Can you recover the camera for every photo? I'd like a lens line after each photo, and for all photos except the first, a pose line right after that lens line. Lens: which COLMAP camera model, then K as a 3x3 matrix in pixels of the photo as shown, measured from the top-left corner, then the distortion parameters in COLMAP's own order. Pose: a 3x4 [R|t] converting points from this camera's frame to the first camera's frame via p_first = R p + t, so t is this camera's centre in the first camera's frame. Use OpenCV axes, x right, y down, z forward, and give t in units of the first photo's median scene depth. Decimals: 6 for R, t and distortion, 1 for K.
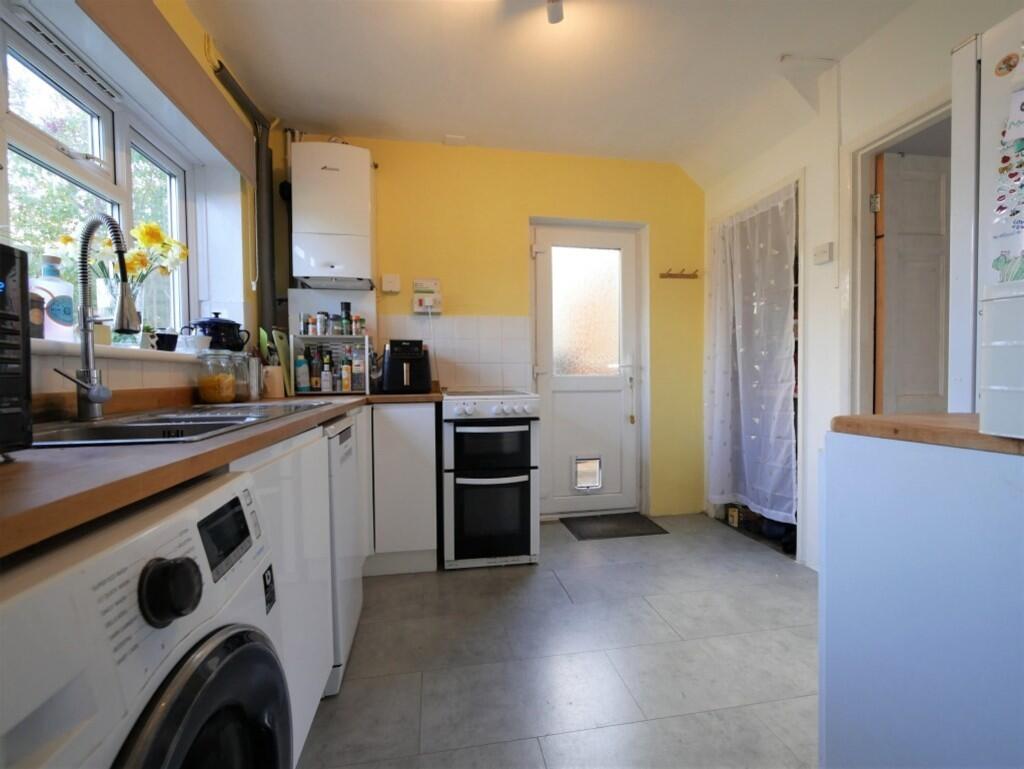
lens RADIAL K [[446.2, 0, 501.9], [0, 446.2, 386.4], [0, 0, 1]] dist [-0.019074, 0.011949]
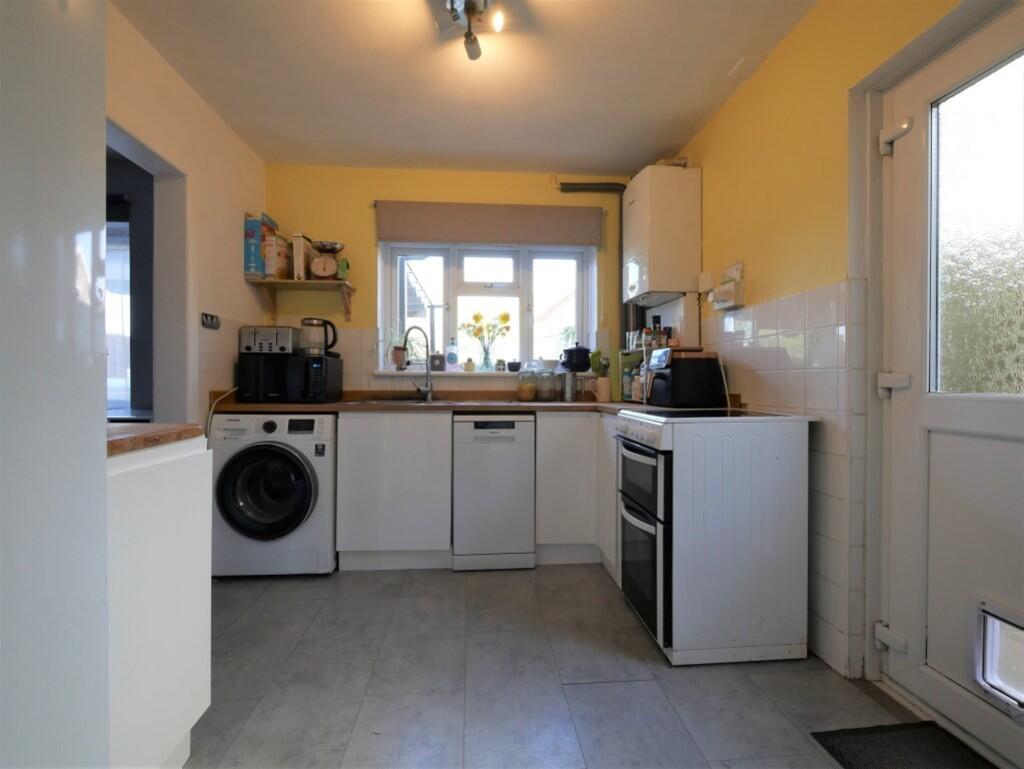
lens RADIAL K [[446.2, 0, 501.9], [0, 446.2, 386.4], [0, 0, 1]] dist [-0.019074, 0.011949]
pose [[-0.098927, 0.017527, -0.994940, 0.834036], [-0.028478, 0.999385, 0.020437, -0.038899], [0.994687, 0.030356, -0.098367, 0.855369]]
